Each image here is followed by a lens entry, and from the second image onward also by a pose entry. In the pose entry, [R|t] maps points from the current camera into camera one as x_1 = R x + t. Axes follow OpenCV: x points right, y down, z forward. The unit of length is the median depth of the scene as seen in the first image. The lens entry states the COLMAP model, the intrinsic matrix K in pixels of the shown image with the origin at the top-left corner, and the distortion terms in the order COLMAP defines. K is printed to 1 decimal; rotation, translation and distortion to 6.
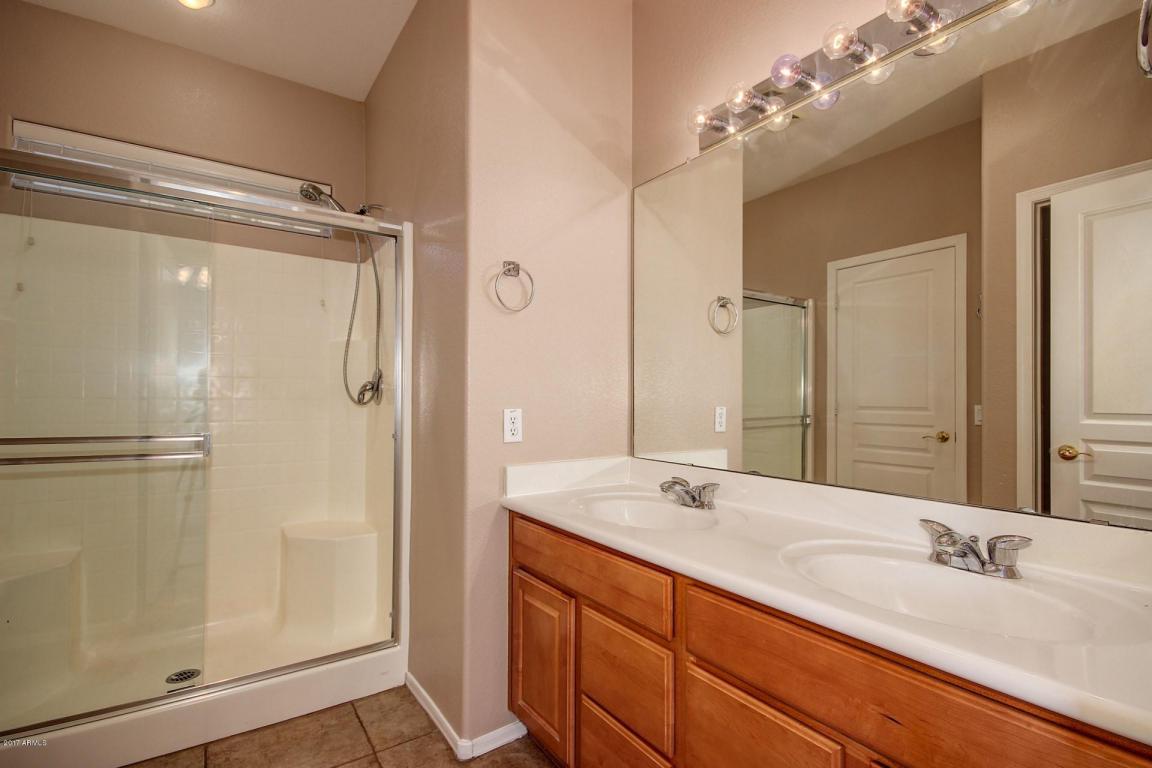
lens RADIAL K [[547.9, 0, 580.0], [0, 547.9, 385.6], [0, 0, 1]] dist [0.000195, -0.000428]
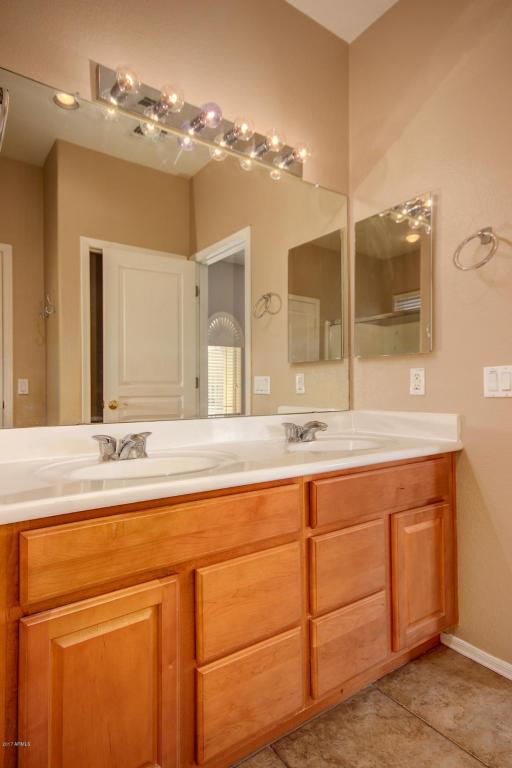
lens RADIAL K [[435.7, 0, 256.4], [0, 435.7, 385.9], [0, 0, 1]] dist [0.031418, 0.000617]
pose [[-0.030875, 0.005743, 0.999507, -0.673343], [-0.022702, 0.999722, -0.006445, 0.090233], [-0.999265, -0.022890, -0.030736, 0.861911]]
